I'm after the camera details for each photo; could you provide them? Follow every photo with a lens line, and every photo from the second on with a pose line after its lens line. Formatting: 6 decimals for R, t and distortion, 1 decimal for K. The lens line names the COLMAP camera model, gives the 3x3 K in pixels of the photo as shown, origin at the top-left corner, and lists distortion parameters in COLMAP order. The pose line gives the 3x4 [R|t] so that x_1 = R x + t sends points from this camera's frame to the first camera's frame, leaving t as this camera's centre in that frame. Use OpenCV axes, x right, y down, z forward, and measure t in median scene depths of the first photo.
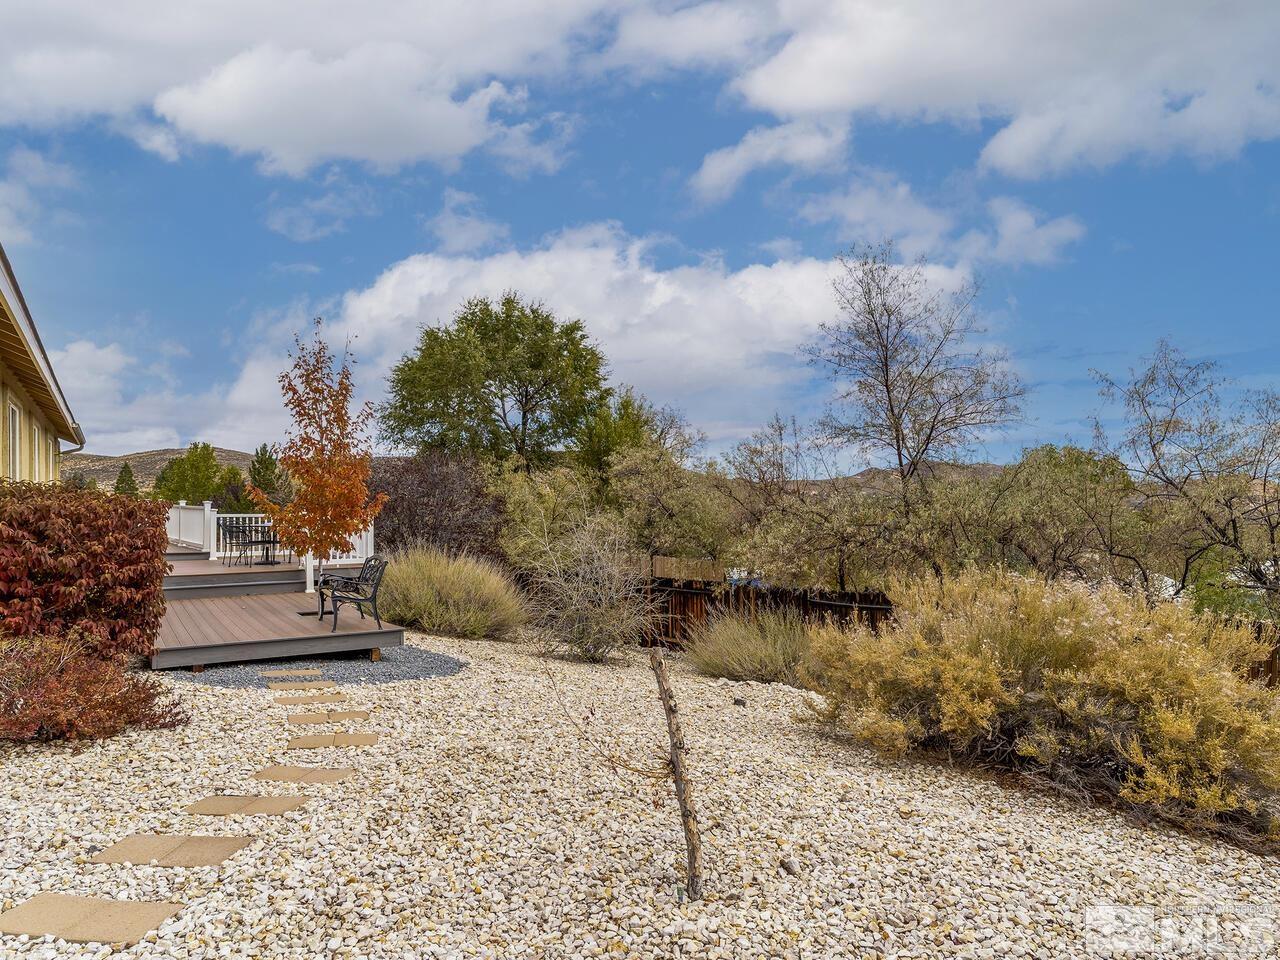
lens RADIAL K [[755.0, 0, 640.0], [0, 755.0, 480.0], [0, 0, 1]] dist [0.000277, -0.000249]
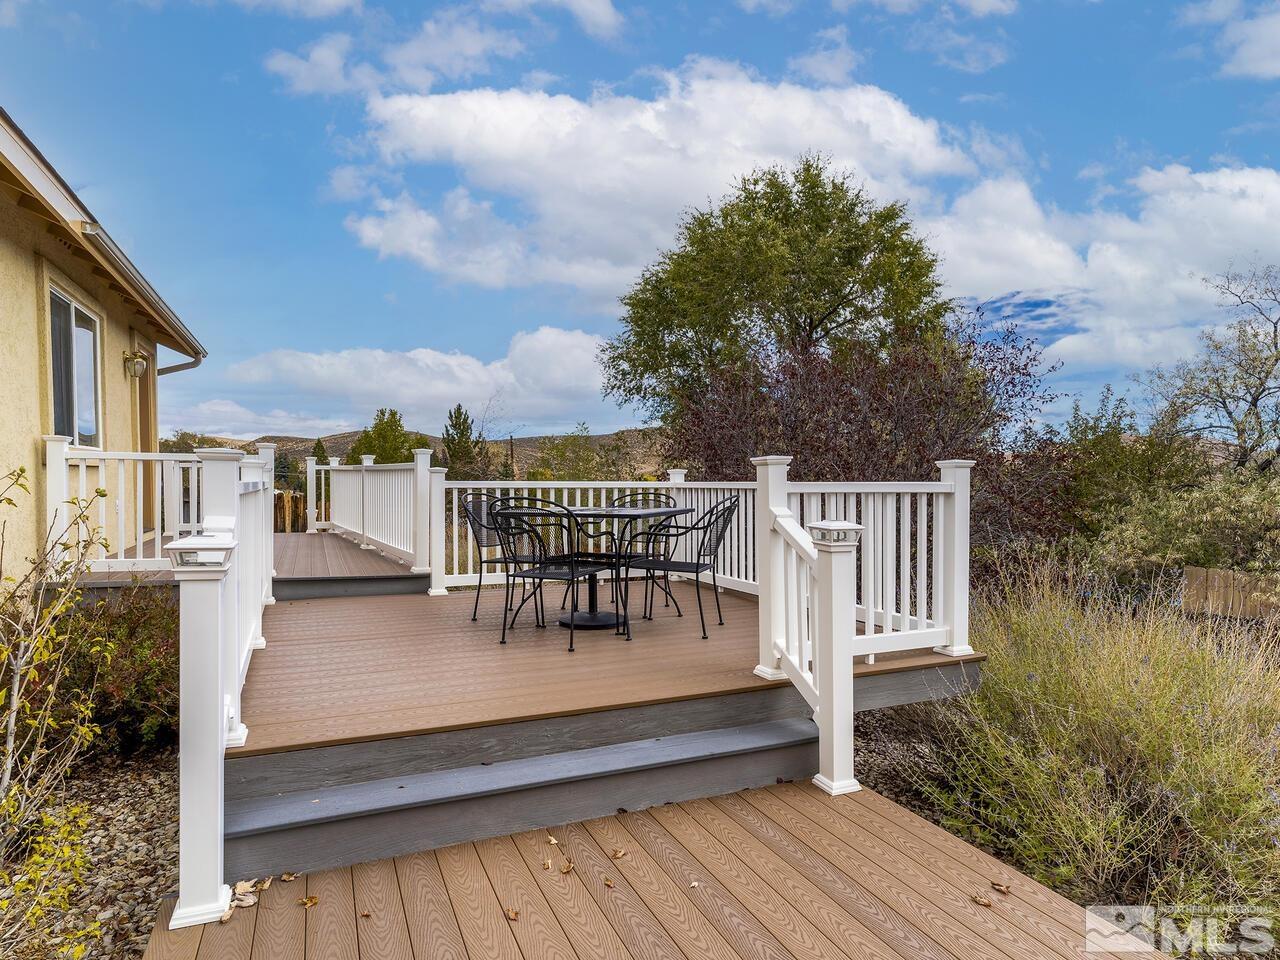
lens RADIAL K [[755.0, 0, 640.0], [0, 755.0, 480.0], [0, 0, 1]] dist [0.000277, -0.000249]
pose [[0.979660, -0.001401, -0.200661, -0.177204], [0.007476, 0.999536, 0.029521, 0.015672], [0.200526, -0.030421, 0.979216, 0.294023]]
